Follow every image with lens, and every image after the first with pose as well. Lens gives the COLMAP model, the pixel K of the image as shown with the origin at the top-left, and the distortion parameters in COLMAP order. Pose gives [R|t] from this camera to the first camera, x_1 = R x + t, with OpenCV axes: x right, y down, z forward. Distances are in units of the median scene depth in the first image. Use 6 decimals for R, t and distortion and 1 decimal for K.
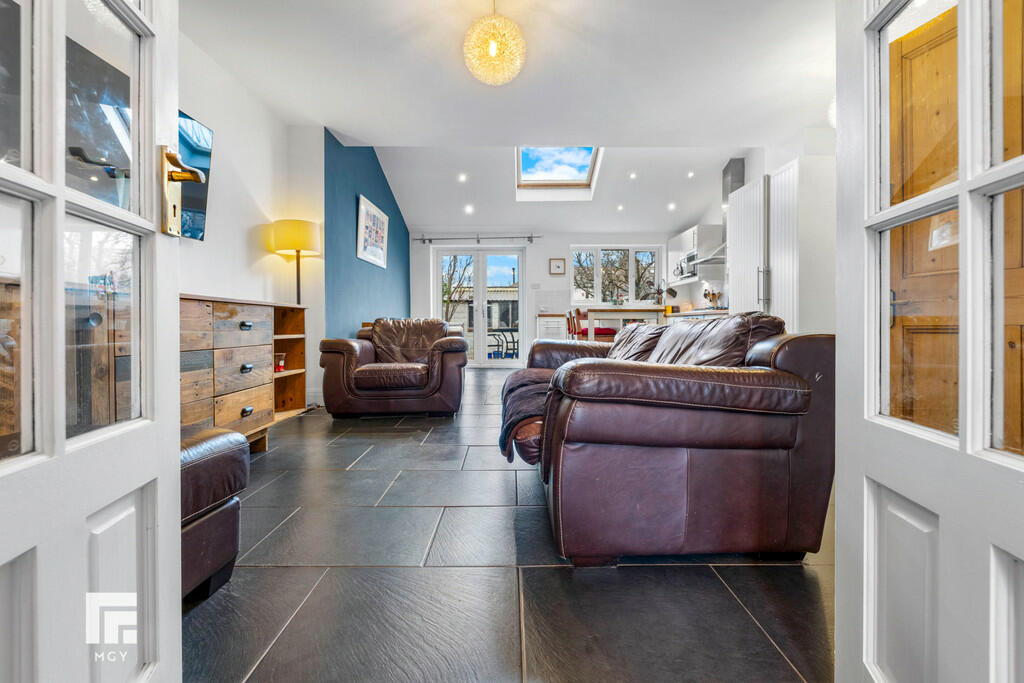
lens RADIAL K [[410.5, 0, 509.7], [0, 410.5, 323.4], [0, 0, 1]] dist [0.000247, 0.000011]
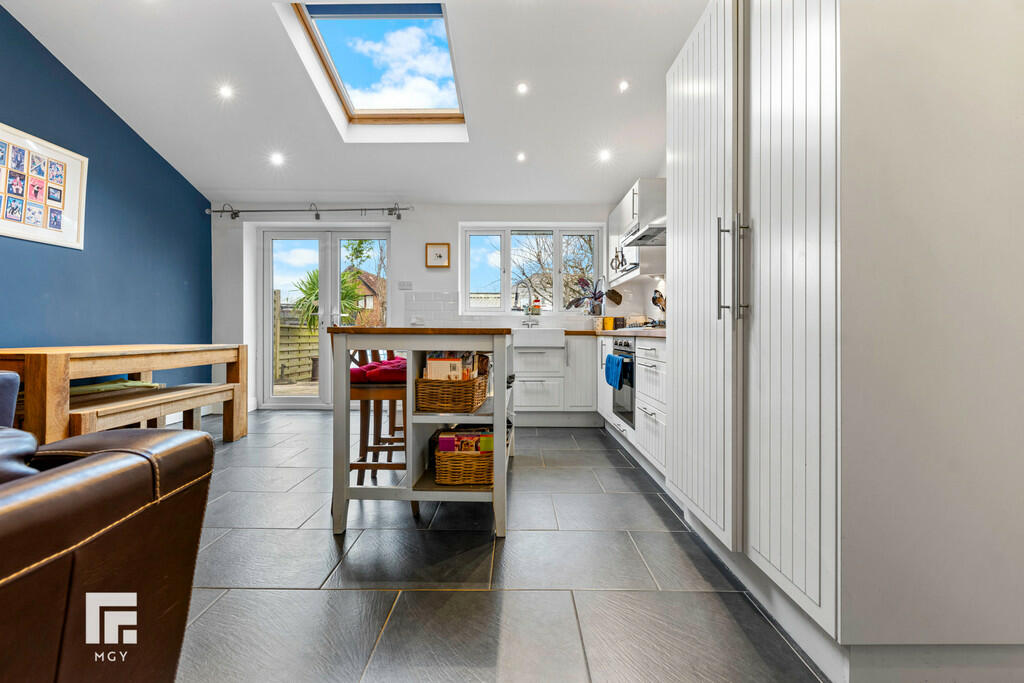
lens RADIAL K [[414.6, 0, 511.8], [0, 414.6, 330.7], [0, 0, 1]] dist [-0.000204, 0.000072]
pose [[0.999990, 0.004171, 0.001301, 0.232361], [-0.004169, 0.999990, -0.001766, -0.019649], [-0.001309, 0.001760, 0.999998, 0.348736]]
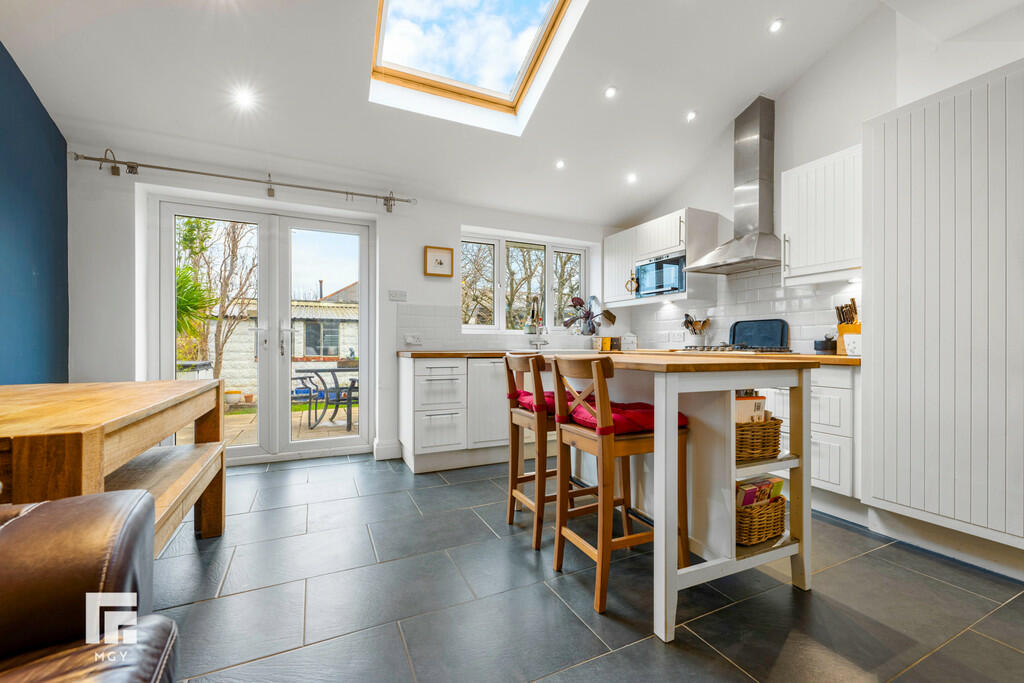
lens RADIAL K [[413.7, 0, 512.0], [0, 413.7, 341.5], [0, 0, 1]] dist [0.001502, -0.000043]
pose [[0.901528, 0.007984, 0.432648, -0.032124], [-0.005741, 0.999962, -0.006491, -0.030690], [-0.432683, 0.003368, 0.901540, 0.468334]]
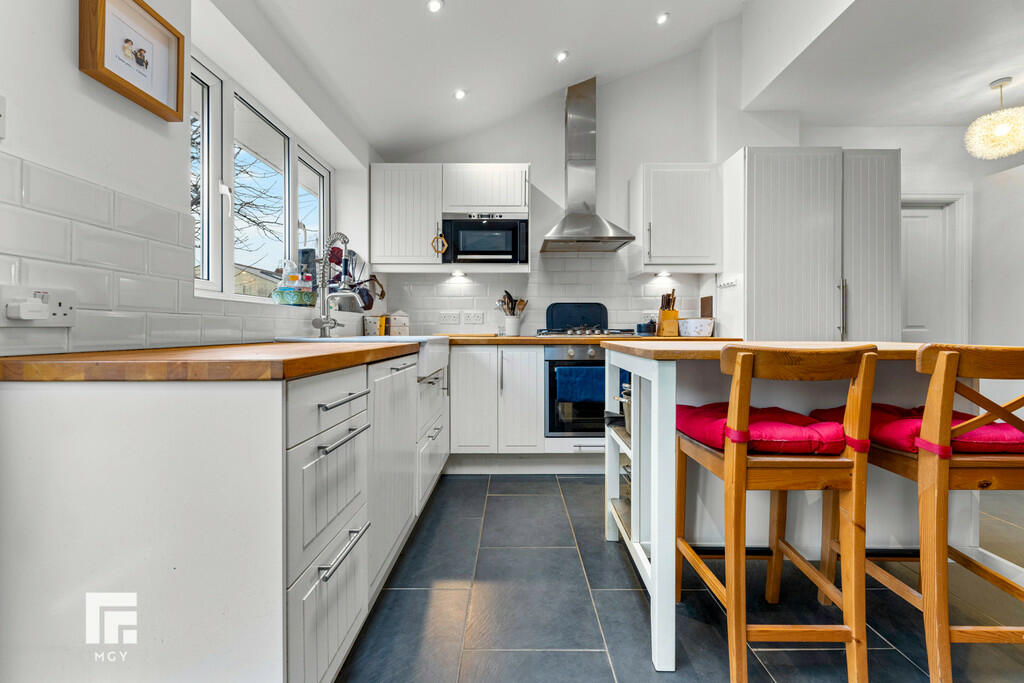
lens RADIAL K [[415.3, 0, 510.9], [0, 415.3, 329.7], [0, 0, 1]] dist [0.000529, 0.000053]
pose [[-0.004315, 0.000816, 0.999990, -0.045317], [-0.000029, 1.000000, -0.000816, -0.028670], [-0.999991, -0.000032, -0.004315, 0.858003]]
